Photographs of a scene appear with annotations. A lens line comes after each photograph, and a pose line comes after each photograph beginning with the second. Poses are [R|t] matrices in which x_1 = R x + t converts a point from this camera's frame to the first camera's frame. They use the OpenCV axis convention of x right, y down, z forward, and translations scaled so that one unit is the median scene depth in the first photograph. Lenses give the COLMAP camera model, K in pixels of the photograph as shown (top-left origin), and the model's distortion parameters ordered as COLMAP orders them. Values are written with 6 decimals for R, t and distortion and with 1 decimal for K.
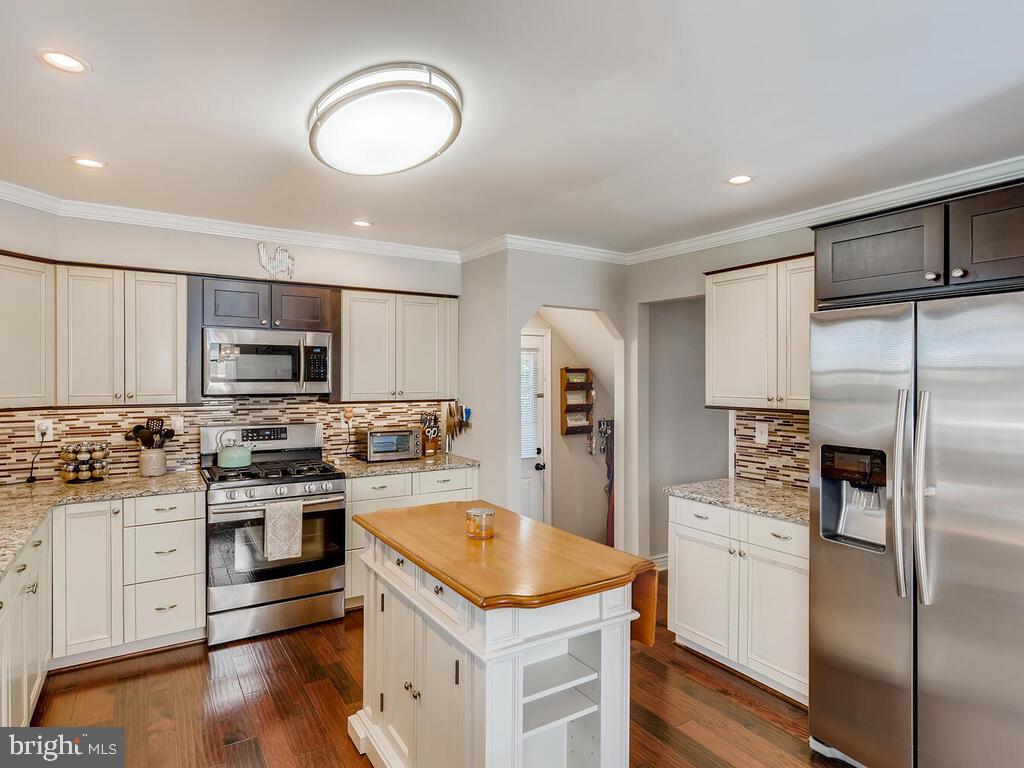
lens RADIAL K [[581.4, 0, 513.1], [0, 581.4, 390.7], [0, 0, 1]] dist [0.001512, 0.002163]
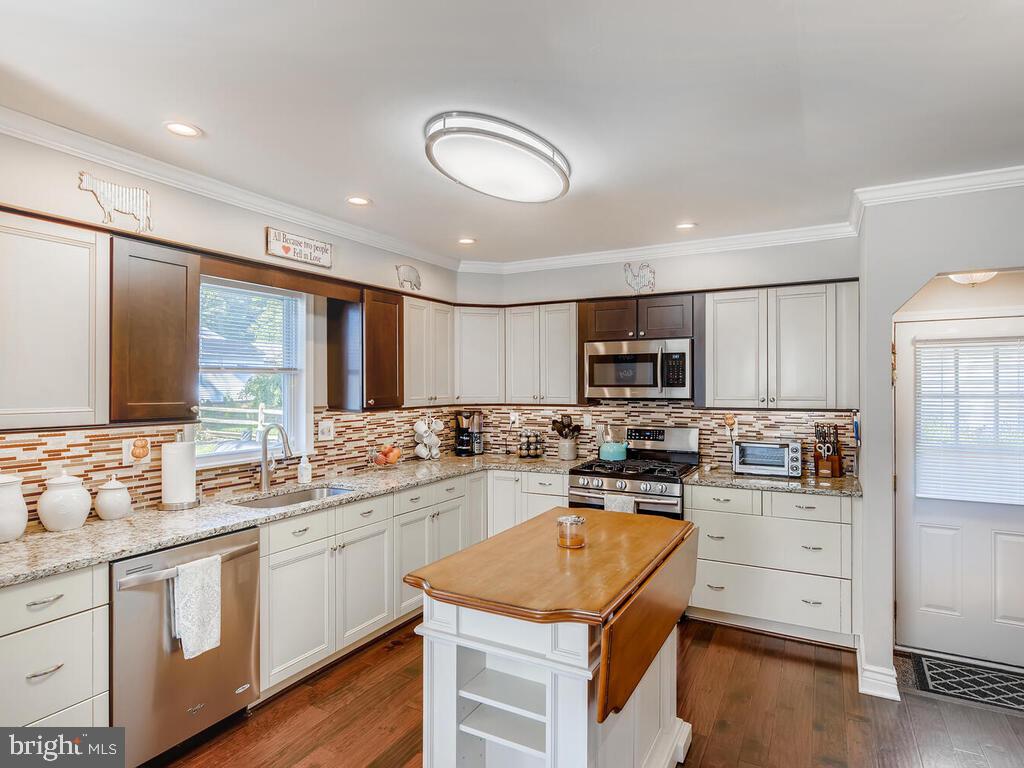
lens RADIAL K [[581.4, 0, 513.1], [0, 581.4, 390.7], [0, 0, 1]] dist [0.001512, 0.002163]
pose [[0.482371, 0.005282, -0.875951, 0.424655], [-0.015286, 0.999880, -0.002389, -0.002093], [0.875833, 0.014542, 0.482394, 0.251892]]
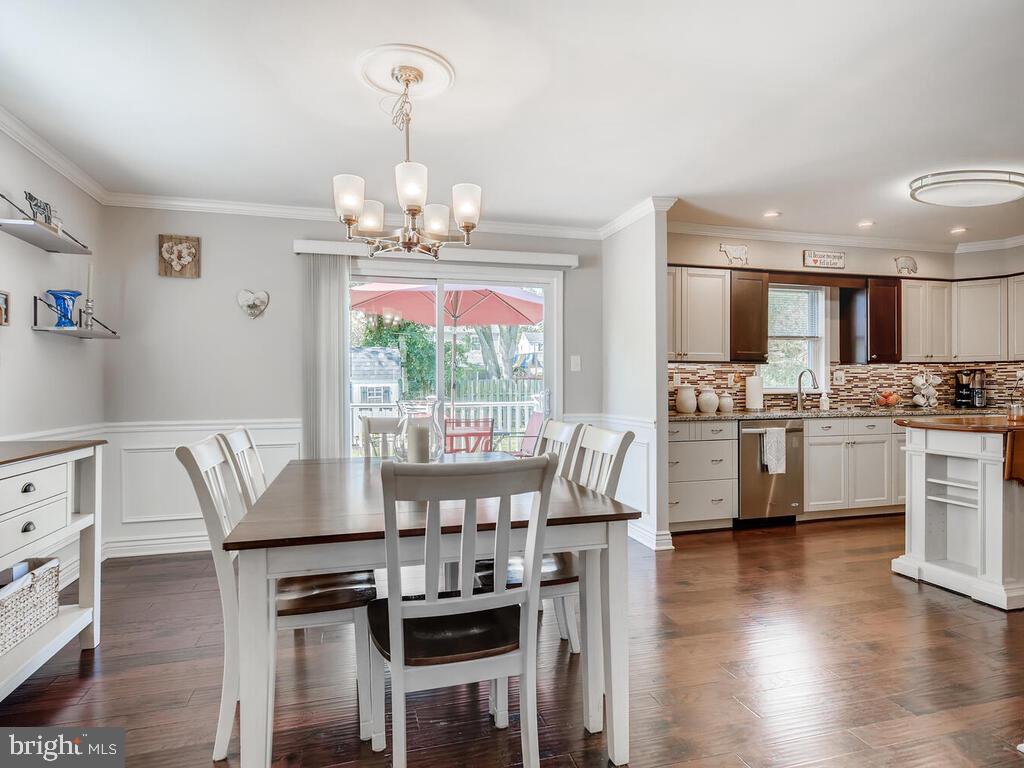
lens RADIAL K [[581.4, 0, 513.1], [0, 581.4, 390.7], [0, 0, 1]] dist [0.001512, 0.002163]
pose [[-0.283648, 0.005606, -0.958912, 1.030355], [-0.011935, 0.999885, 0.009377, 0.094888], [0.958854, 0.014105, -0.283549, 0.083722]]
